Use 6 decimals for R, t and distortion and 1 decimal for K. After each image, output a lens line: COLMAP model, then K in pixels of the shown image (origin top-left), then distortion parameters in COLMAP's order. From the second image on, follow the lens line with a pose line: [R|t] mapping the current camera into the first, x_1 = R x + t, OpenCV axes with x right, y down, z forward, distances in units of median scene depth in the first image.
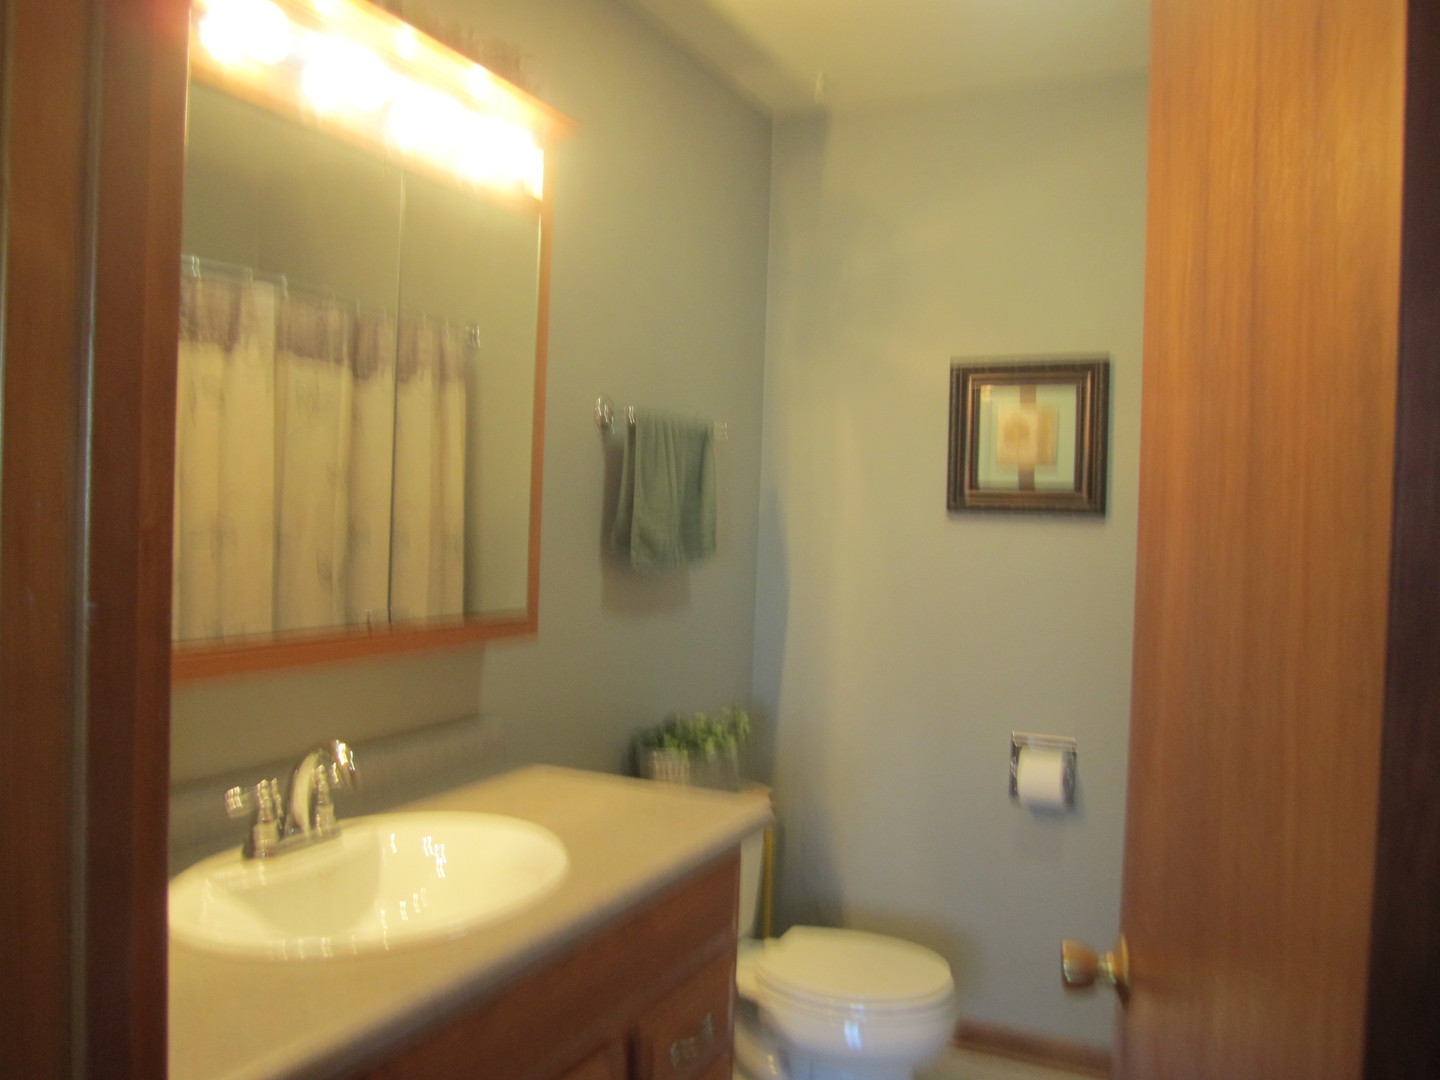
lens RADIAL K [[1183.6, 0, 720.0], [0, 1183.6, 540.0], [0, 0, 1]] dist [-0.067945, 0.032643]
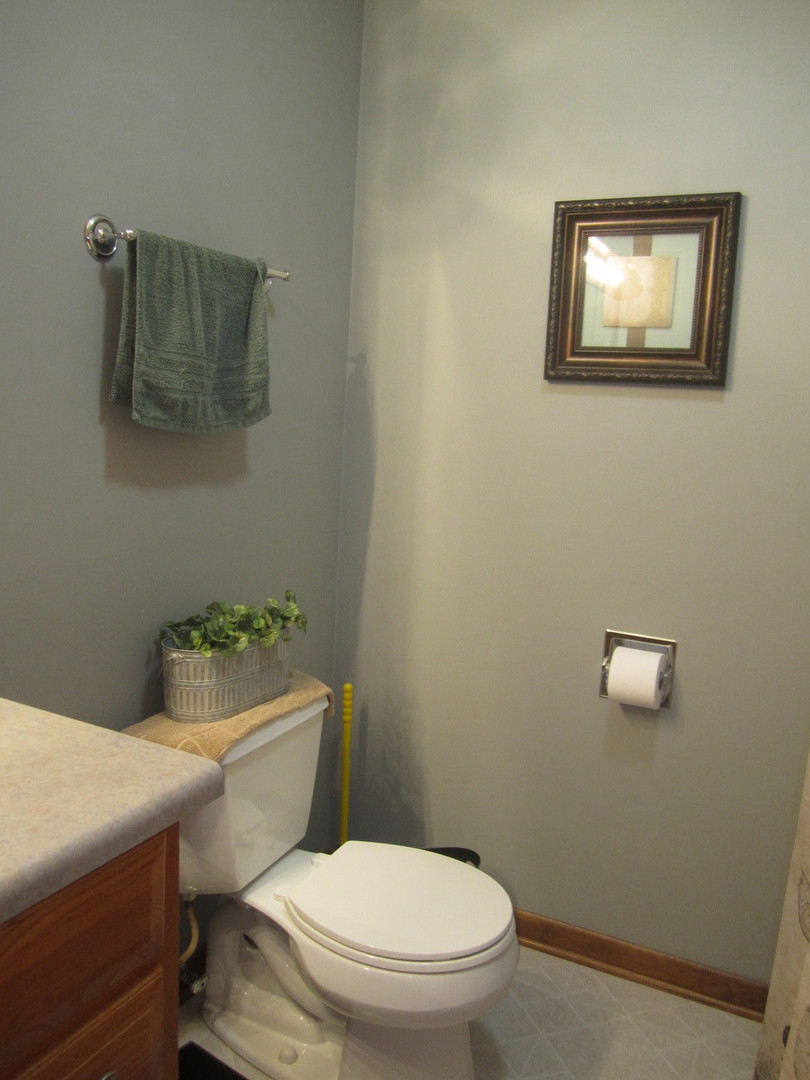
lens RADIAL K [[887.7, 0, 405.0], [0, 887.7, 540.0], [0, 0, 1]] dist [-0.067945, 0.032643]
pose [[0.999612, 0.027611, -0.003645, 0.098189], [-0.027007, 0.992968, 0.115260, 0.022505], [0.006802, -0.115117, 0.993329, 0.342633]]
